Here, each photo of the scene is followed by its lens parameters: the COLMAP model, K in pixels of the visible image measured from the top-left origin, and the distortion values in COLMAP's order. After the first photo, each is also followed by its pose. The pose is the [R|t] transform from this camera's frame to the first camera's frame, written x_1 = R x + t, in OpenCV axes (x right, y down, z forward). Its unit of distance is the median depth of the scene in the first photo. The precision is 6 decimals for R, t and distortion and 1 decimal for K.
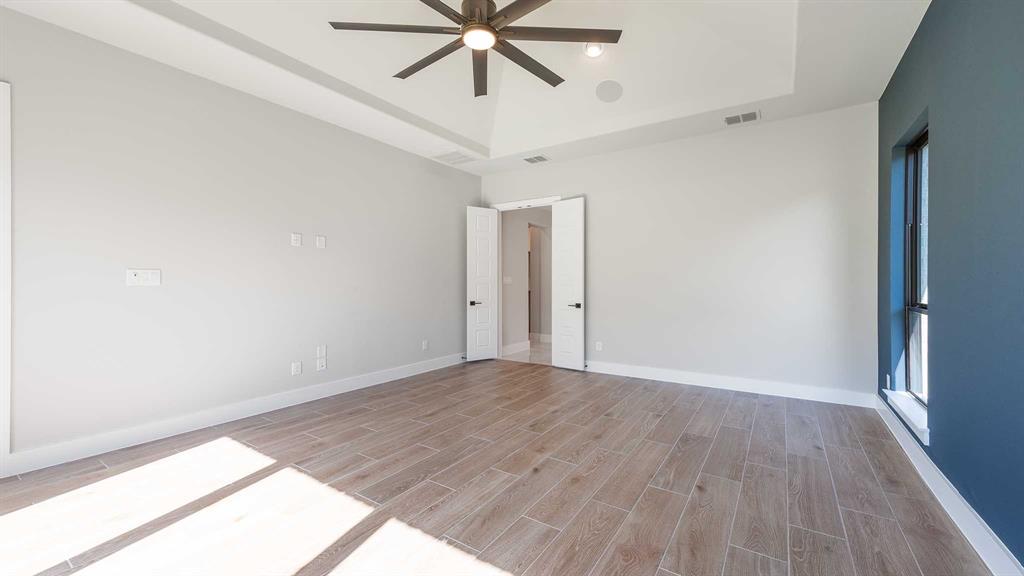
lens RADIAL K [[395.4, 0, 512.0], [0, 395.4, 288.0], [0, 0, 1]] dist [-0.001667, -0.000153]
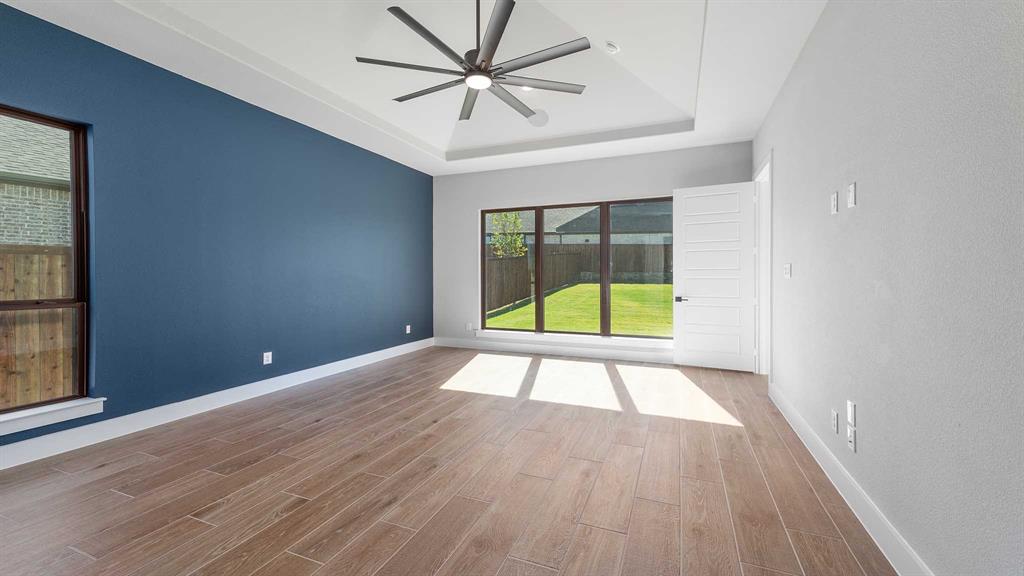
lens RADIAL K [[395.4, 0, 512.0], [0, 395.4, 288.0], [0, 0, 1]] dist [-0.001667, -0.000153]
pose [[-0.979720, 0.006398, -0.200271, 0.067601], [-0.003856, 0.998703, 0.050766, -0.036785], [0.200336, 0.050509, -0.978425, 2.211398]]
